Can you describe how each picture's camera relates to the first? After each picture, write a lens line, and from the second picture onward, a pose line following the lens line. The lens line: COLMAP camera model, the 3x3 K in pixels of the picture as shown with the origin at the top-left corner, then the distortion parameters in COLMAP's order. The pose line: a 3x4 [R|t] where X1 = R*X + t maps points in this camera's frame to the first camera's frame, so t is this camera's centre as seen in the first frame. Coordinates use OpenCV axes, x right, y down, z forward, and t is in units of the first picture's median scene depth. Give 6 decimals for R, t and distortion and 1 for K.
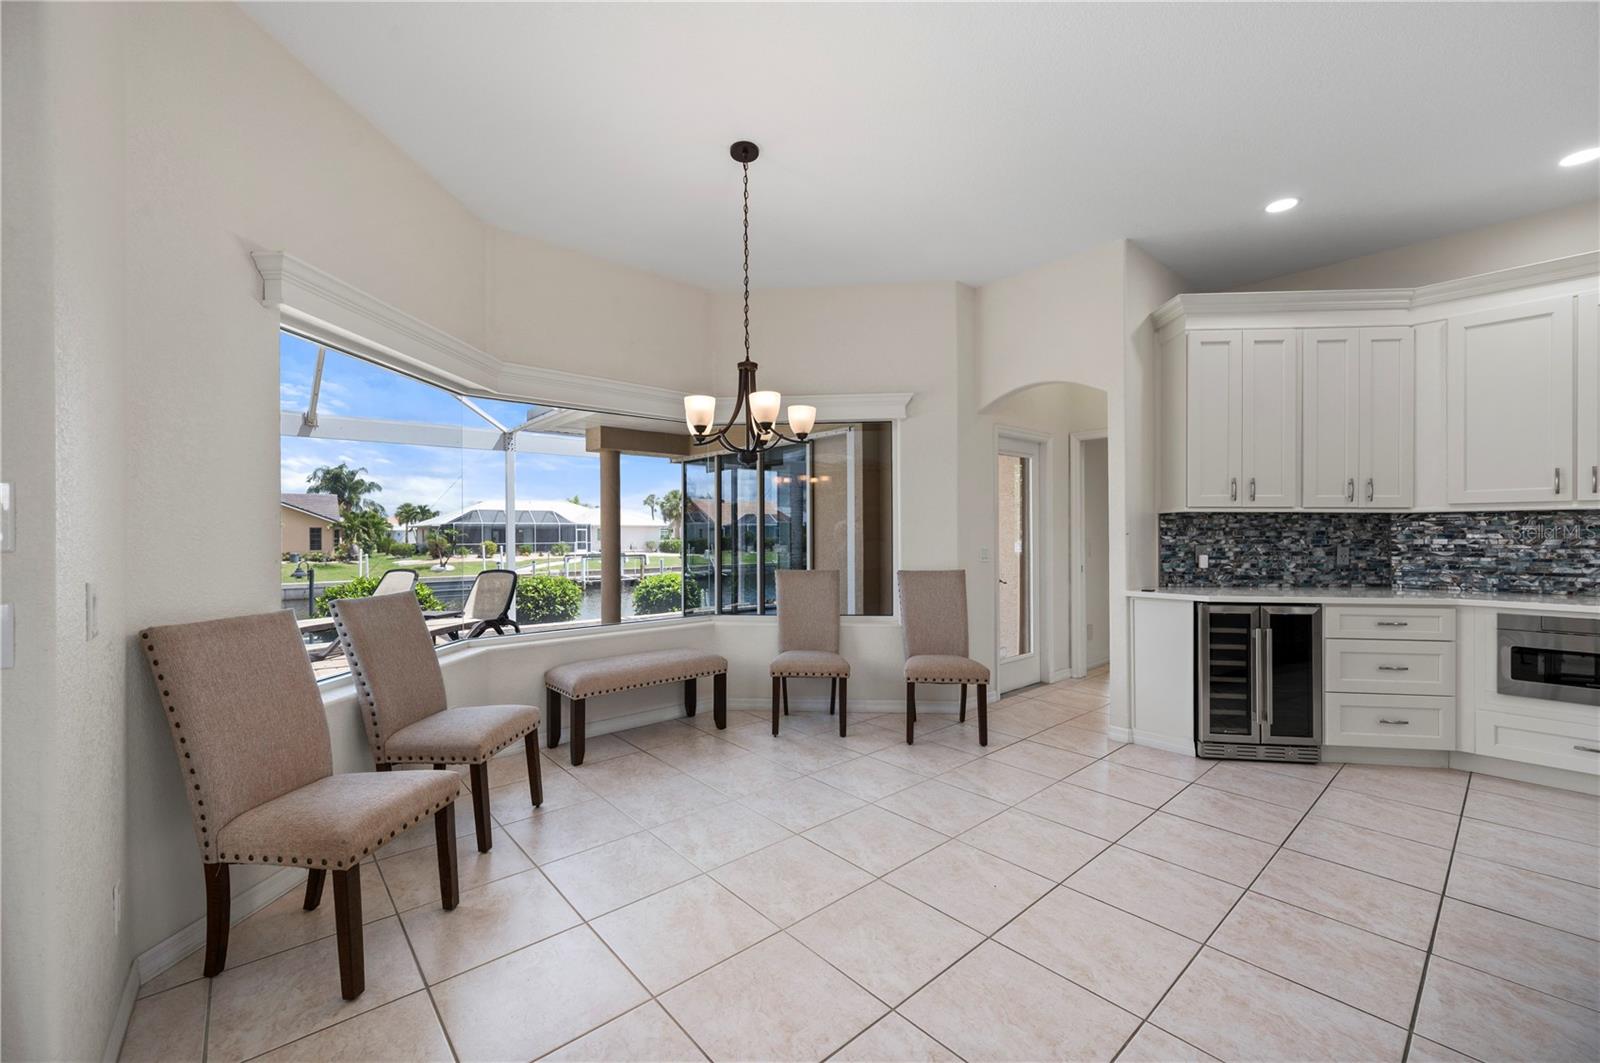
lens RADIAL K [[638.3, 0, 800.2], [0, 638.3, 535.0], [0, 0, 1]] dist [-0.002096, 0.000073]
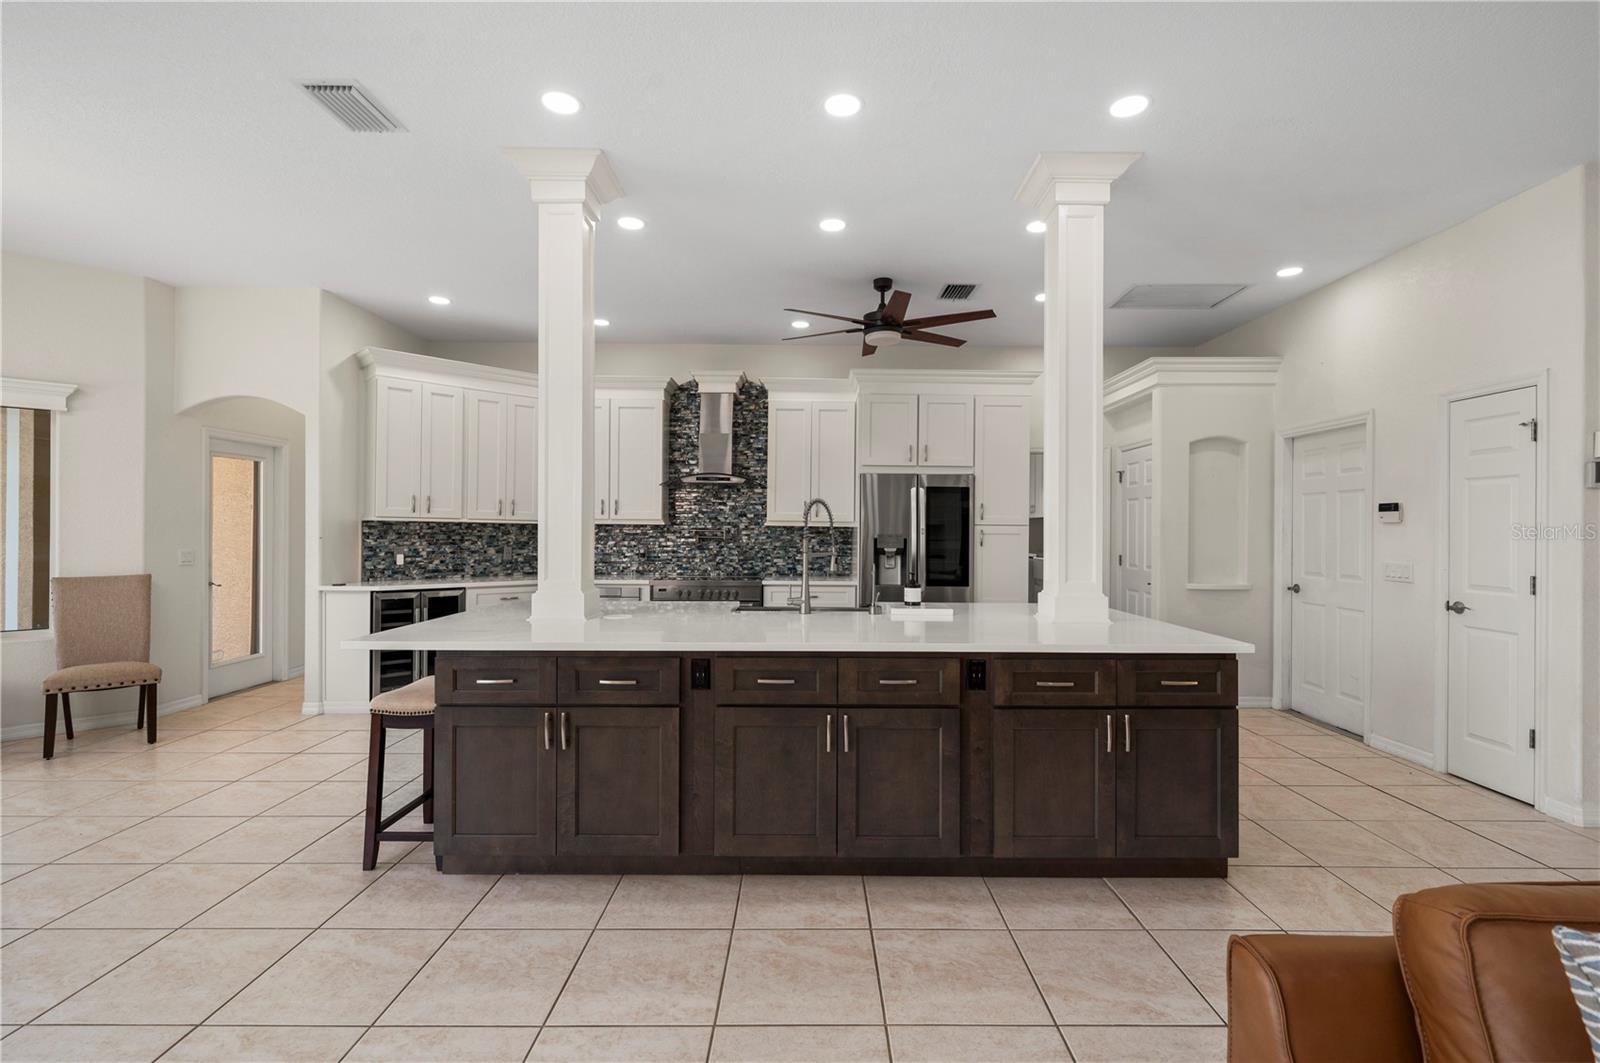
lens RADIAL K [[708.3, 0, 813.0], [0, 708.3, 527.9], [0, 0, 1]] dist [-0.001877, -0.000722]
pose [[0.653434, 0.009203, 0.756928, 0.107950], [-0.006770, 0.999957, -0.006314, -0.017597], [-0.756953, -0.000998, 0.653468, -0.522923]]
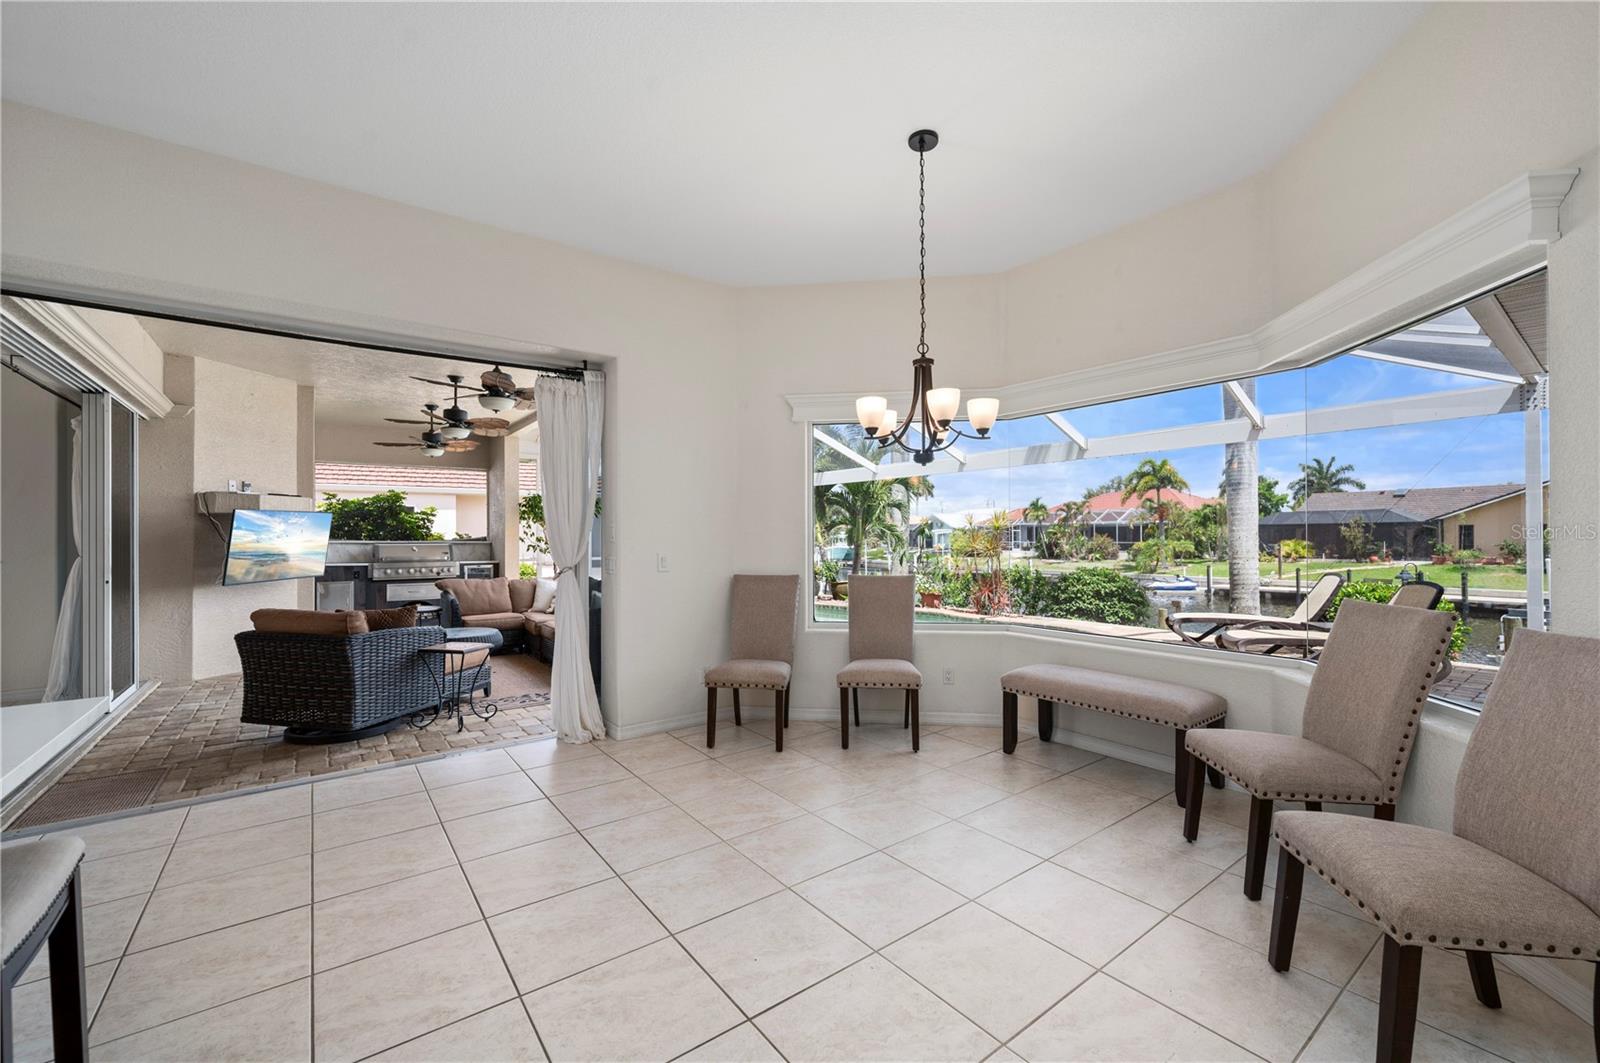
lens RADIAL K [[648.7, 0, 800.2], [0, 648.7, 534.4], [0, 0, 1]] dist [-0.002079, -0.000153]
pose [[-0.070815, -0.000450, -0.997489, 0.646326], [0.003198, 0.999995, -0.000678, -0.004966], [0.997484, -0.003238, -0.070813, 0.632366]]
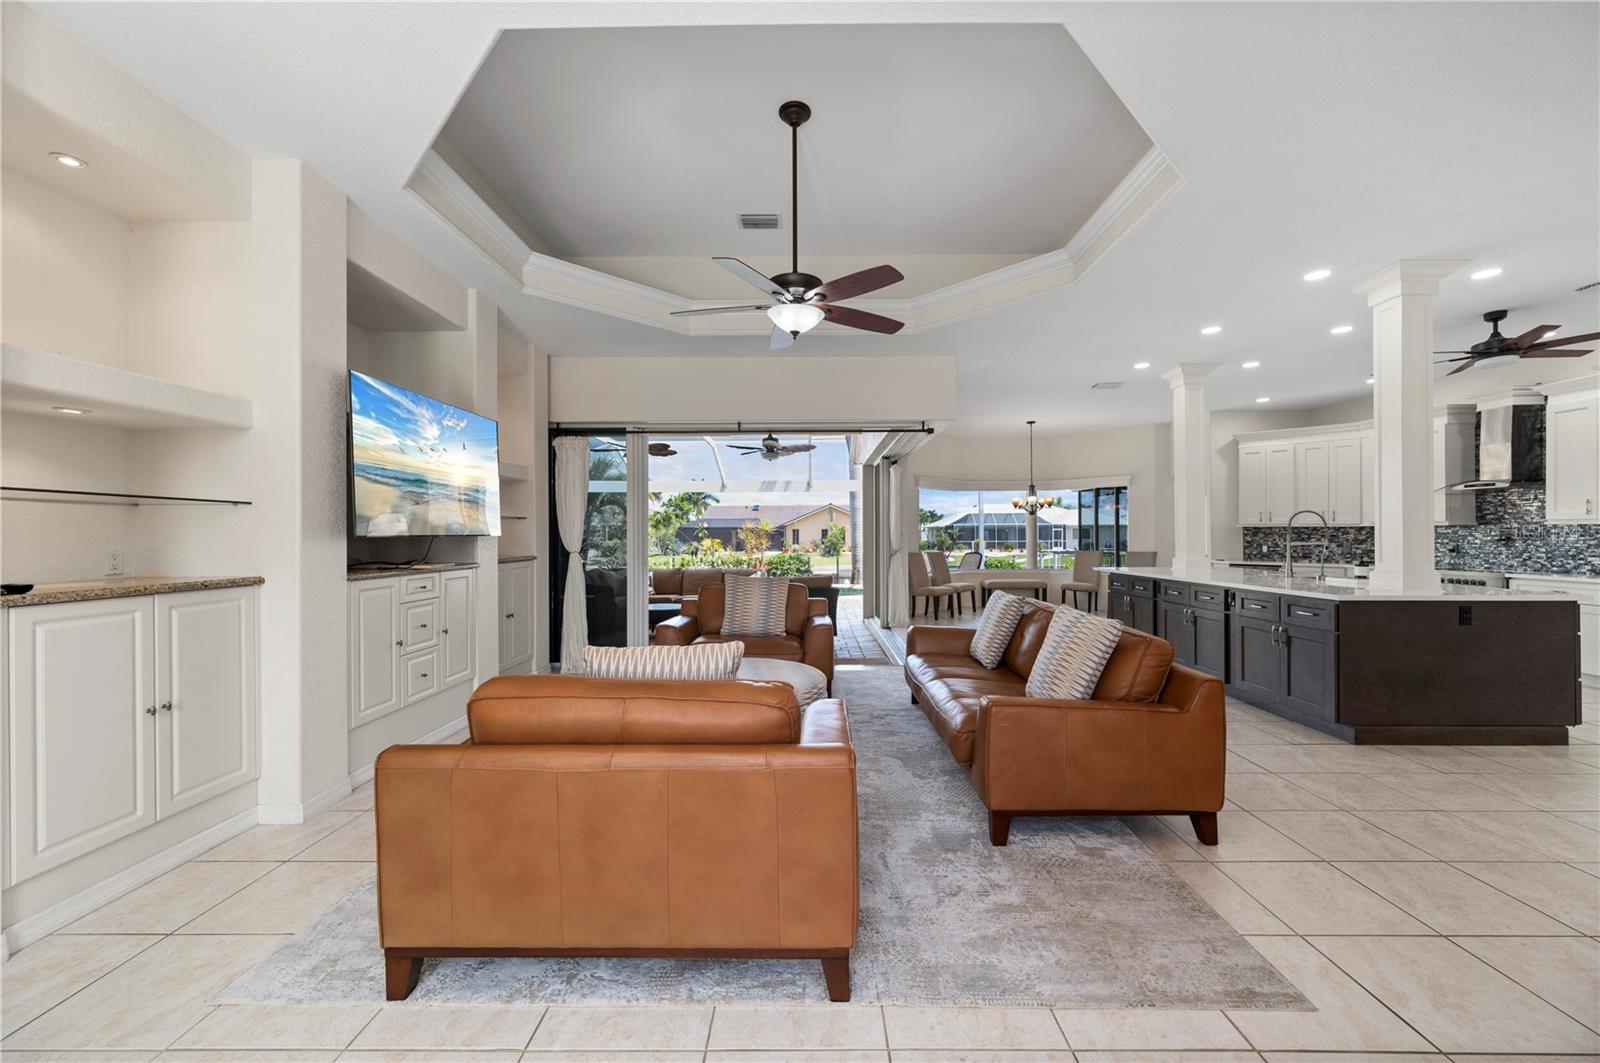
lens RADIAL K [[632.9, 0, 805.2], [0, 632.9, 533.8], [0, 0, 1]] dist [-0.000480, -0.000025]
pose [[0.745767, 0.000676, -0.666207, 0.895919], [-0.000717, 1.000000, 0.000211, -0.009032], [0.666207, 0.000320, 0.745767, -1.639965]]
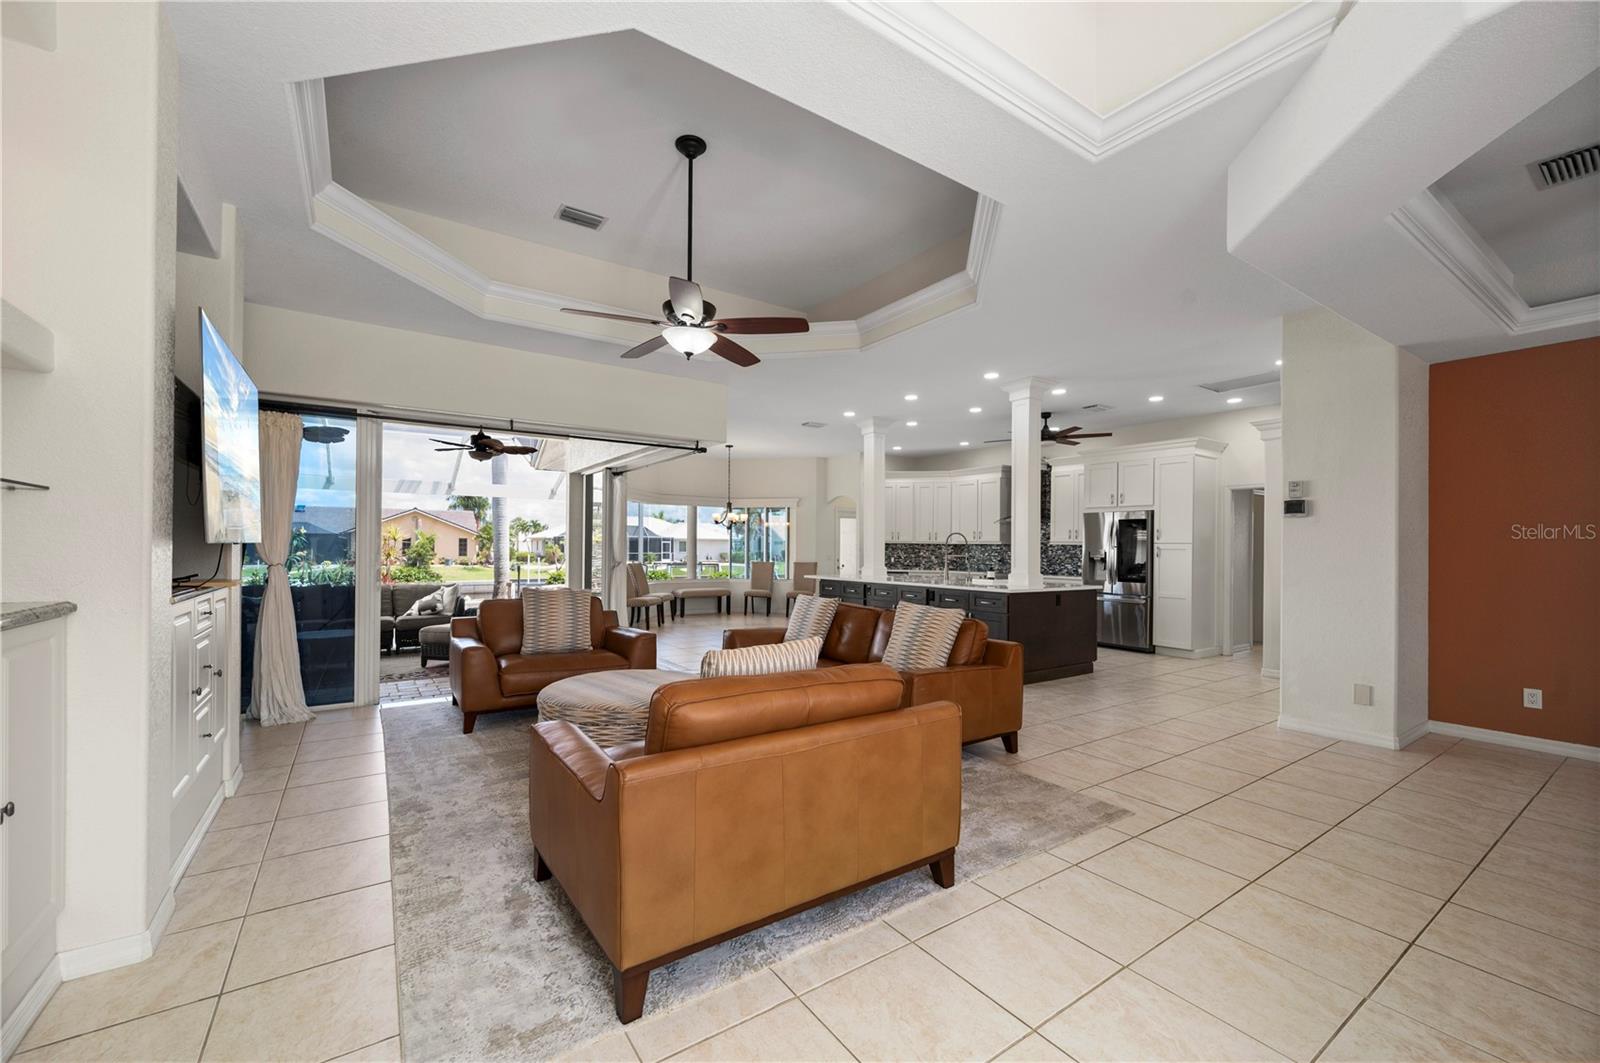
lens RADIAL K [[640.9, 0, 797.9], [0, 640.9, 544.5], [0, 0, 1]] dist [-0.000512, -0.000035]
pose [[0.992507, 0.011688, -0.121628, 0.555815], [-0.012476, 0.999906, -0.005726, -0.006155], [0.121550, 0.007201, 0.992559, -1.917340]]
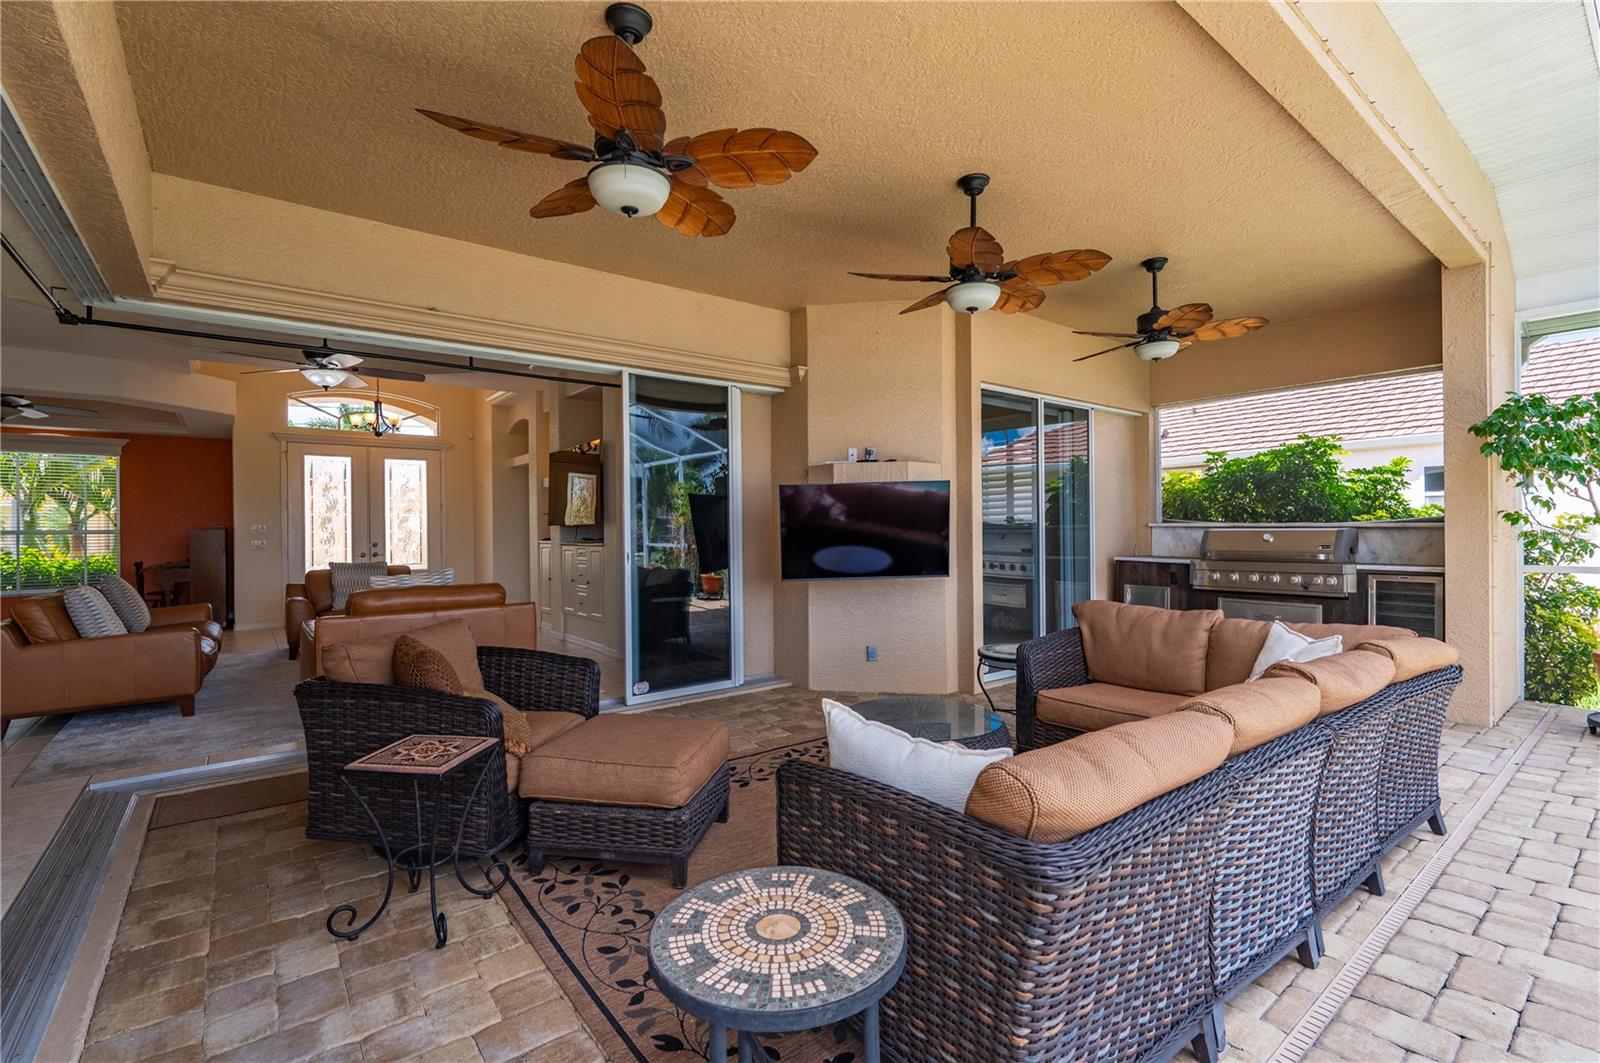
lens RADIAL K [[708.3, 0, 813.0], [0, 708.3, 527.9], [0, 0, 1]] dist [-0.001877, -0.000722]
pose [[-0.998805, 0.012918, 0.047126, -0.845064], [0.012947, 0.999916, 0.000305, 0.011312], [-0.047119, 0.000915, -0.998889, 0.503772]]
